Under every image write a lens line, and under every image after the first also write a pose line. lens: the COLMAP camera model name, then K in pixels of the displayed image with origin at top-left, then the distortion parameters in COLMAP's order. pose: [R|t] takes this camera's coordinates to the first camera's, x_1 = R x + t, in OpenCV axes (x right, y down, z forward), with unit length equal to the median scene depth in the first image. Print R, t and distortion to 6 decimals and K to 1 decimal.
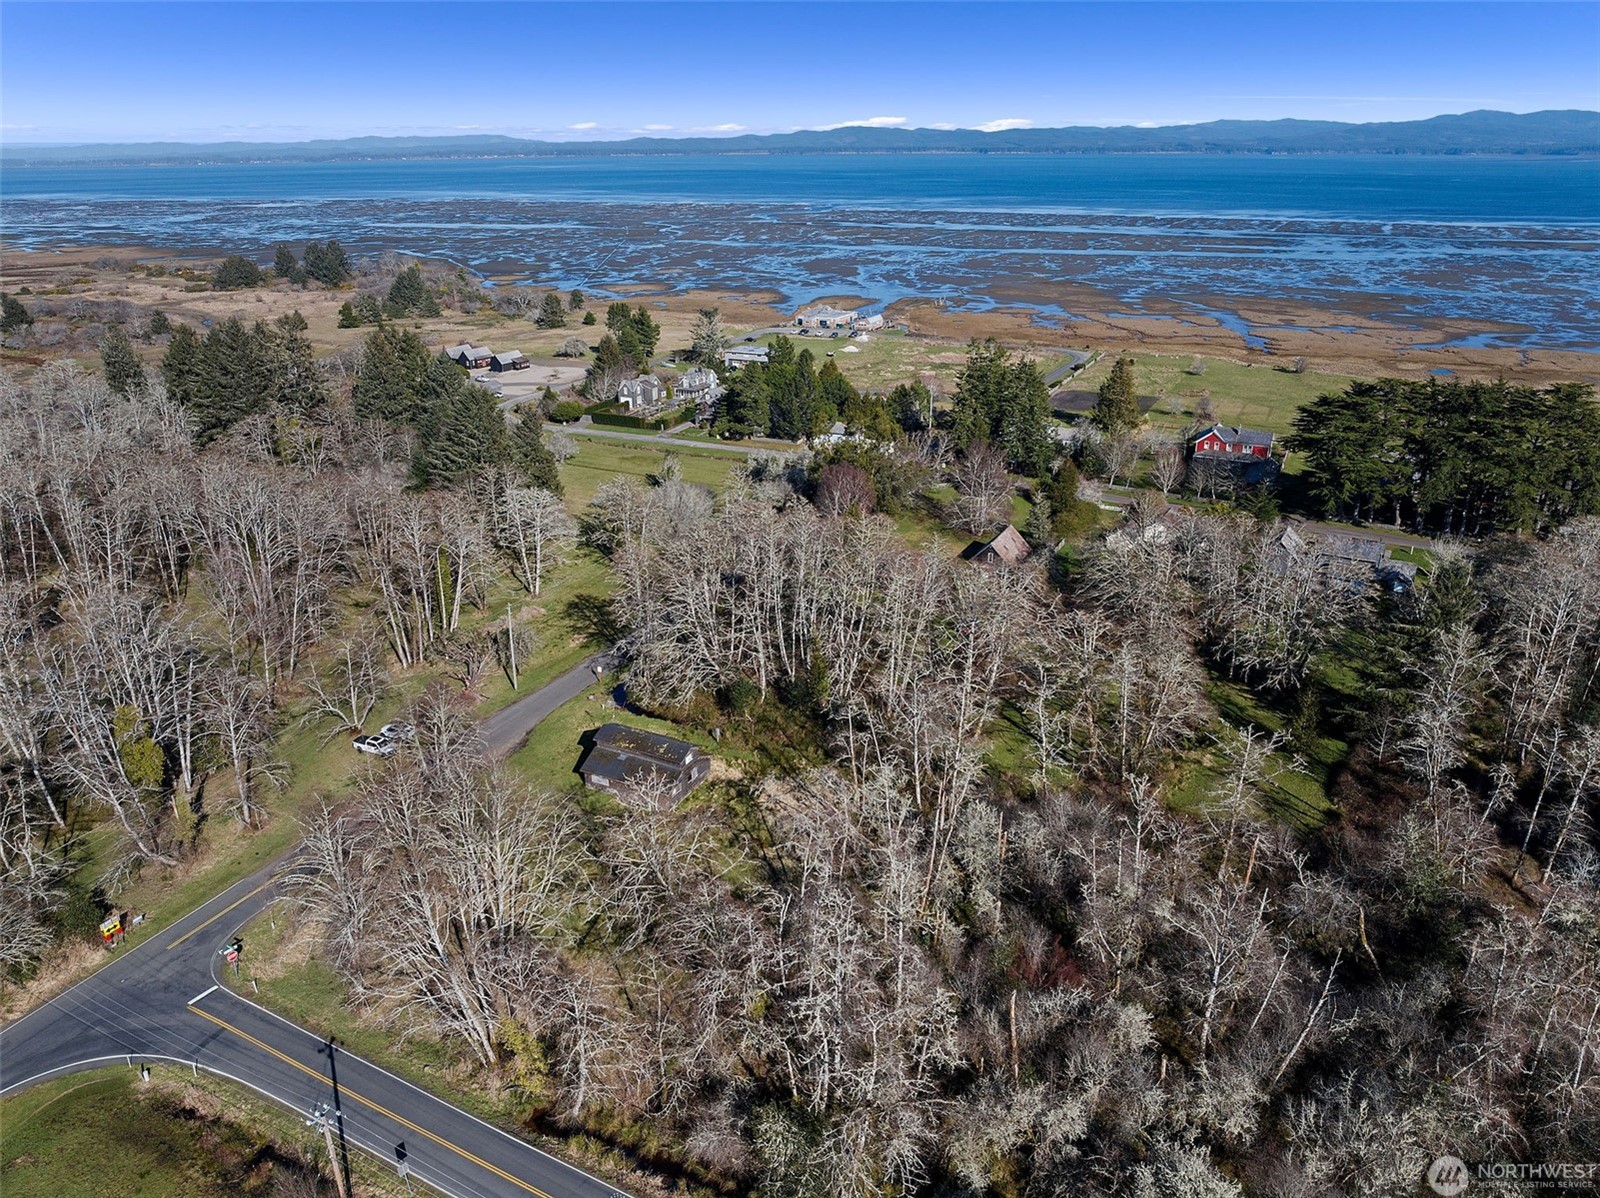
lens RADIAL K [[1121.6, 0, 800.0], [0, 1121.6, 599.0], [0, 0, 1]] dist [-0.038584, 0.003417]
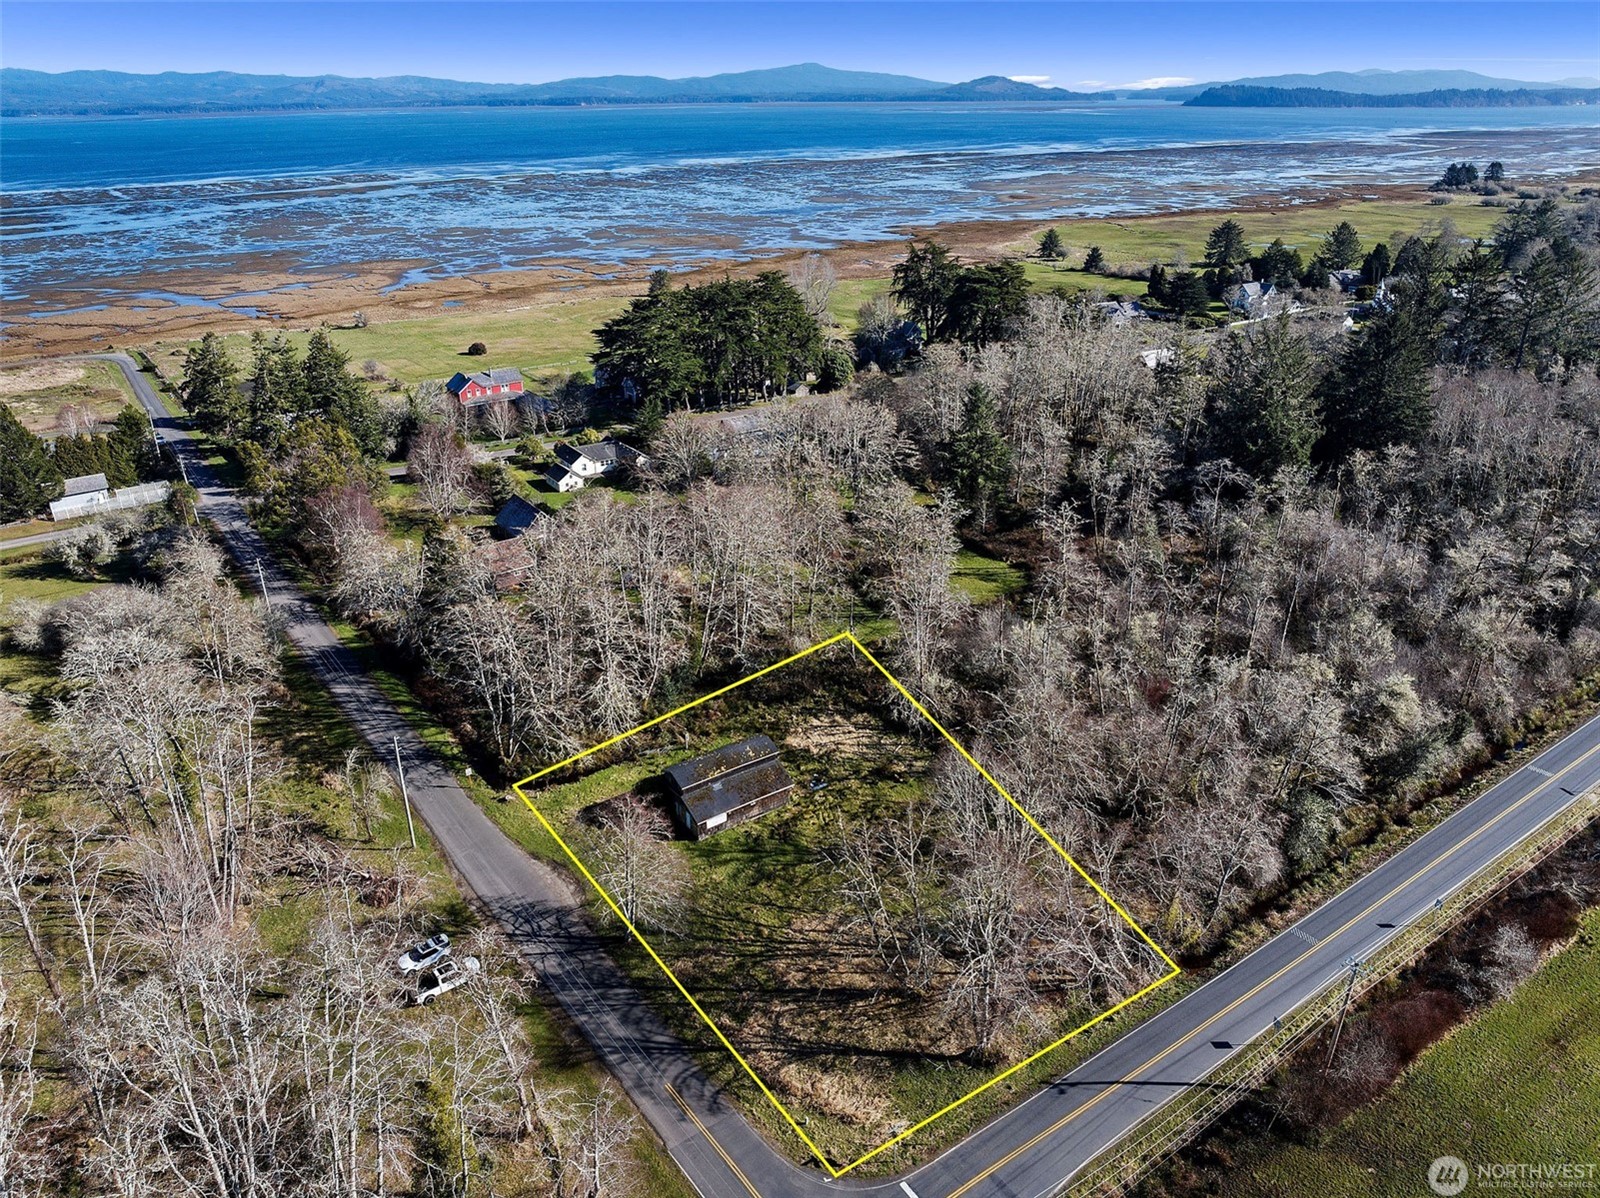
lens RADIAL K [[1121.6, 0, 800.0], [0, 1121.6, 599.0], [0, 0, 1]] dist [-0.038584, 0.003417]
pose [[0.455738, -0.365119, 0.811782, -0.531097], [0.341506, 0.913928, 0.219339, -0.112895], [-0.821995, 0.177268, 0.541202, 0.286463]]
